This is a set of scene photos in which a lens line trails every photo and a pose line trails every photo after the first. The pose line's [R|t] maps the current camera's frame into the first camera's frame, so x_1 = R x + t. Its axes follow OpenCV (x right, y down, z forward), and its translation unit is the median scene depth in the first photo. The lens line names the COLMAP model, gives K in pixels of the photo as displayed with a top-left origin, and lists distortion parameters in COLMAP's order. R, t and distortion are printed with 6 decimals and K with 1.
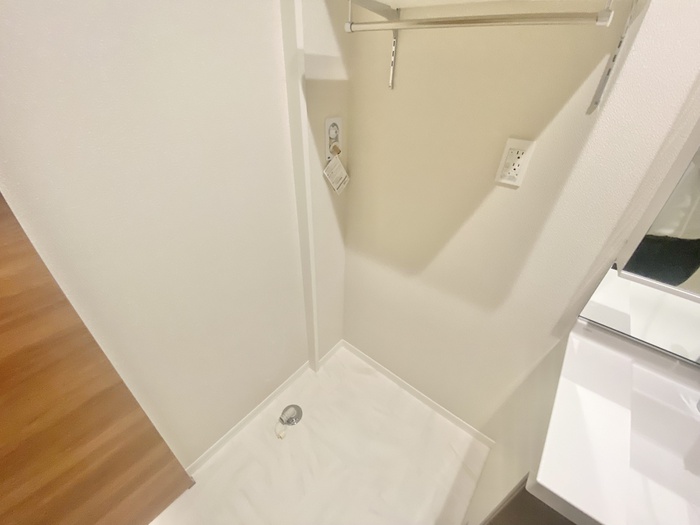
lens RADIAL K [[288.1, 0, 348.6], [0, 288.1, 263.5], [0, 0, 1]] dist [-0.004751, -0.003027]
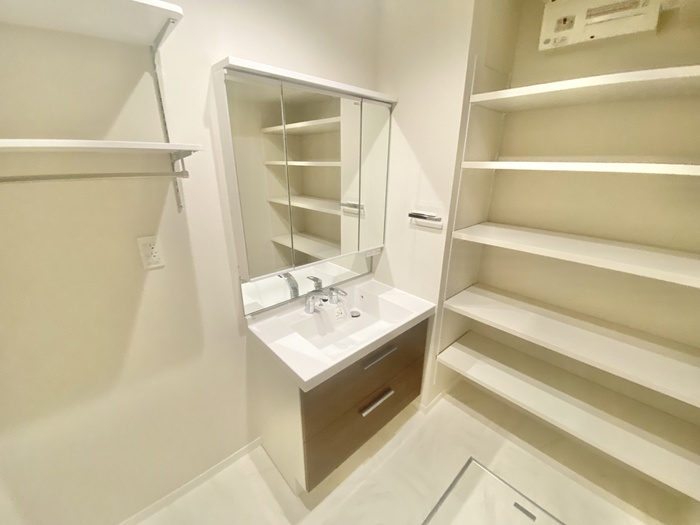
lens RADIAL K [[288.1, 0, 350.5], [0, 288.1, 261.4], [0, 0, 1]] dist [-0.004751, -0.003027]
pose [[0.147841, -0.356405, 0.922561, -0.510533], [0.551940, 0.803772, 0.222065, -0.098058], [-0.820674, 0.476368, 0.315544, -0.152376]]
